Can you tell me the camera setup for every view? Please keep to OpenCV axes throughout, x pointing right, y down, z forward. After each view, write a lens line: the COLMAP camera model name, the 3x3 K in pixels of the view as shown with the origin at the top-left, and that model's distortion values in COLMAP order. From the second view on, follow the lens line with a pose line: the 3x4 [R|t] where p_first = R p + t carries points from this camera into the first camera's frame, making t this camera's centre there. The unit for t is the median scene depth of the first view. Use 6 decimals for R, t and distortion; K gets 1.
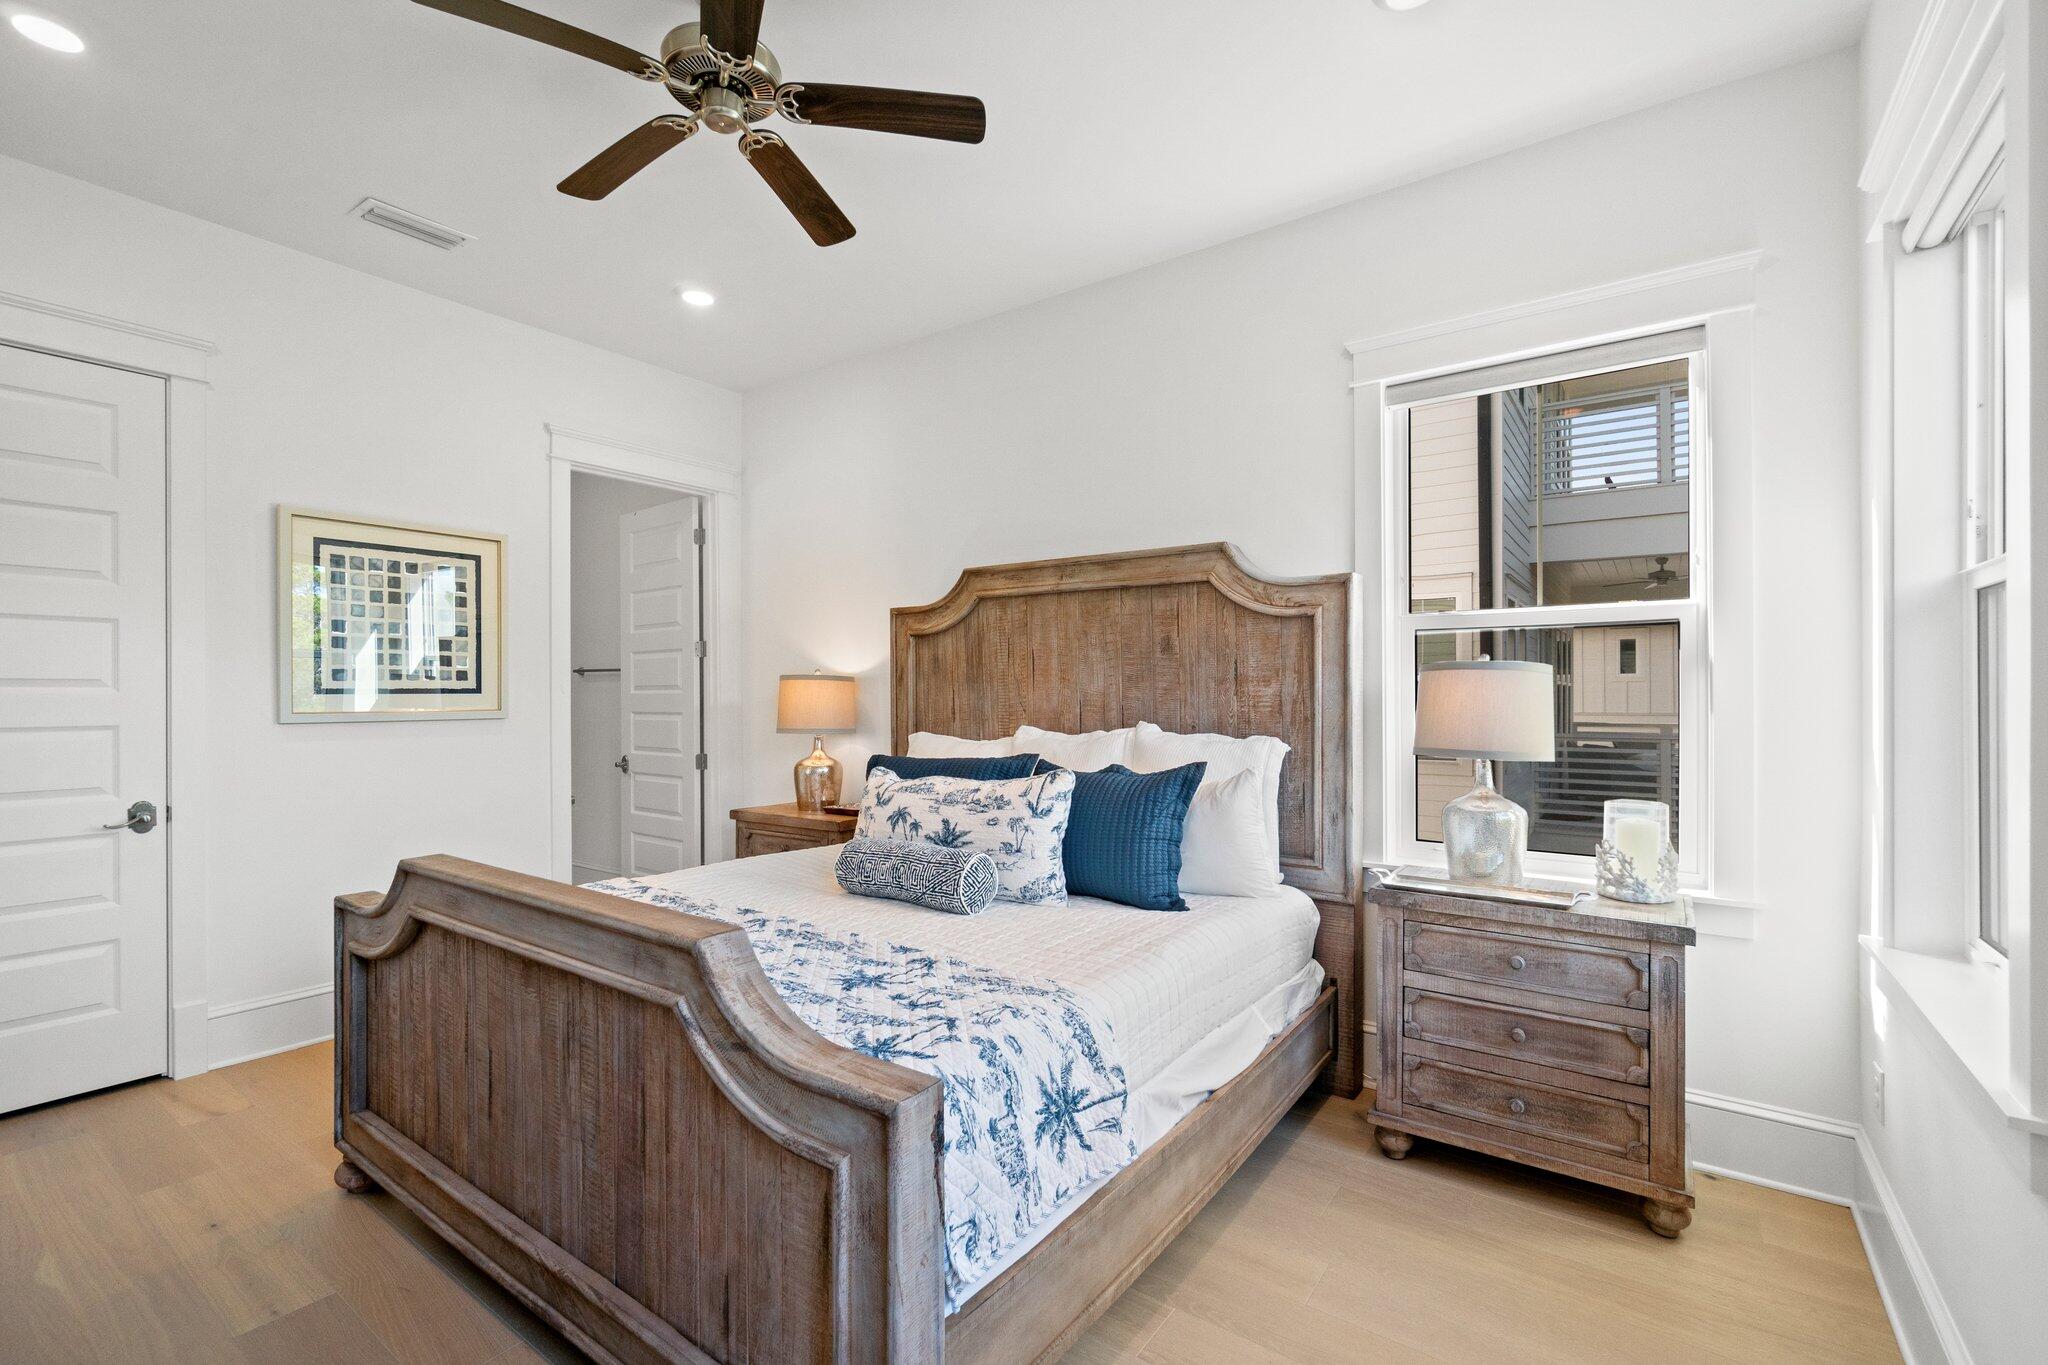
lens RADIAL K [[898.8, 0, 1017.0], [0, 898.8, 698.1], [0, 0, 1]] dist [0.002212, 0.000231]
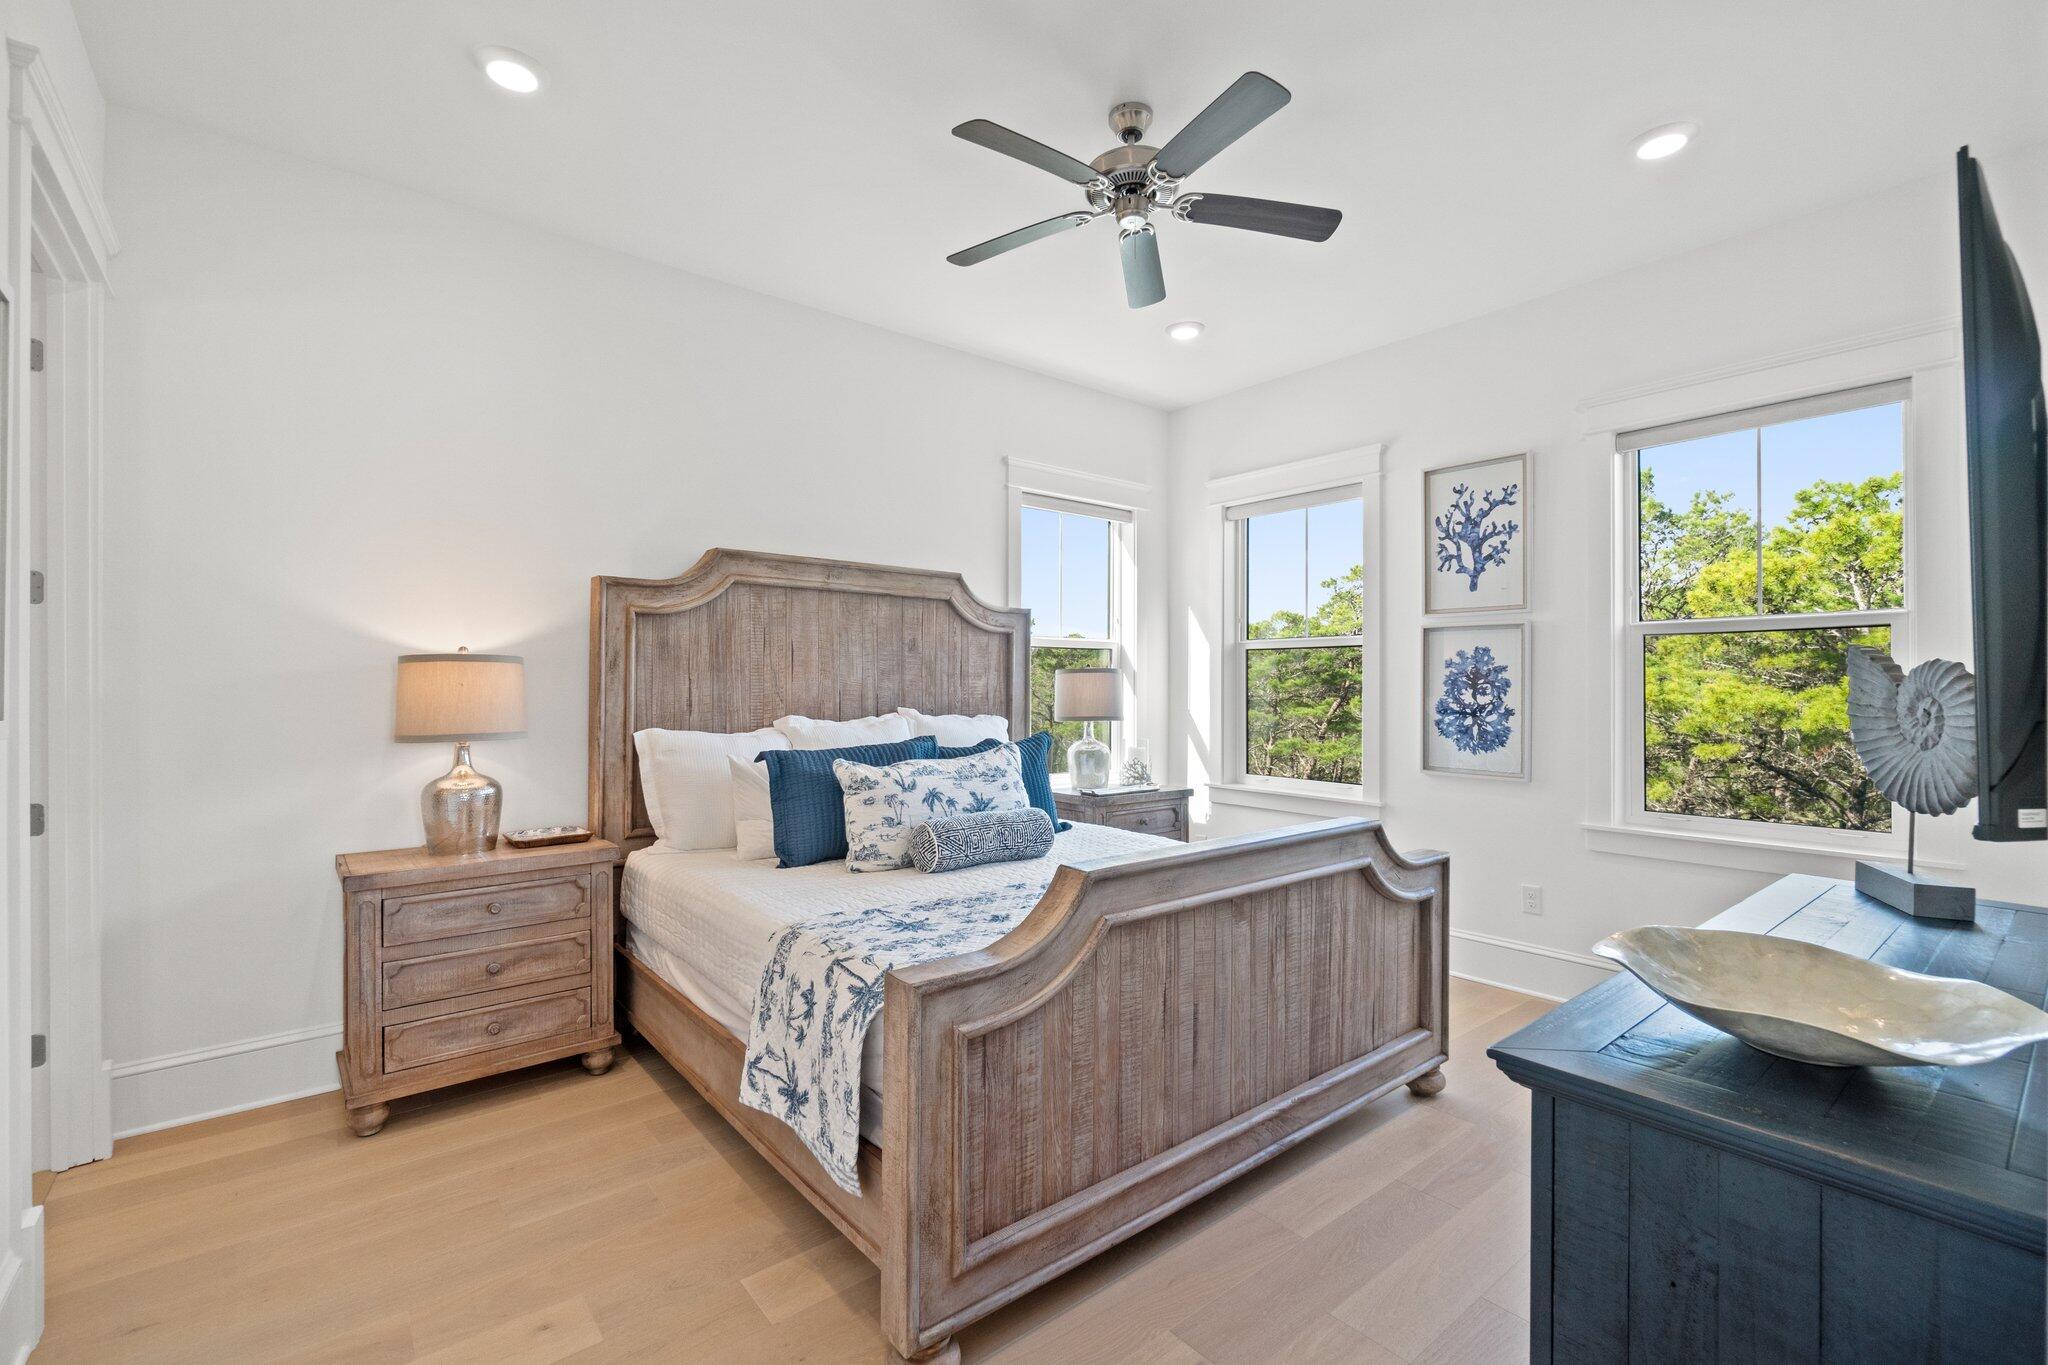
lens RADIAL K [[898.8, 0, 1011.3], [0, 898.8, 678.1], [0, 0, 1]] dist [0.002212, 0.000231]
pose [[0.253806, 0.010147, 0.967202, -0.967222], [-0.001641, 0.999948, -0.010060, -0.001709], [-0.967254, 0.000966, 0.253810, 0.524452]]
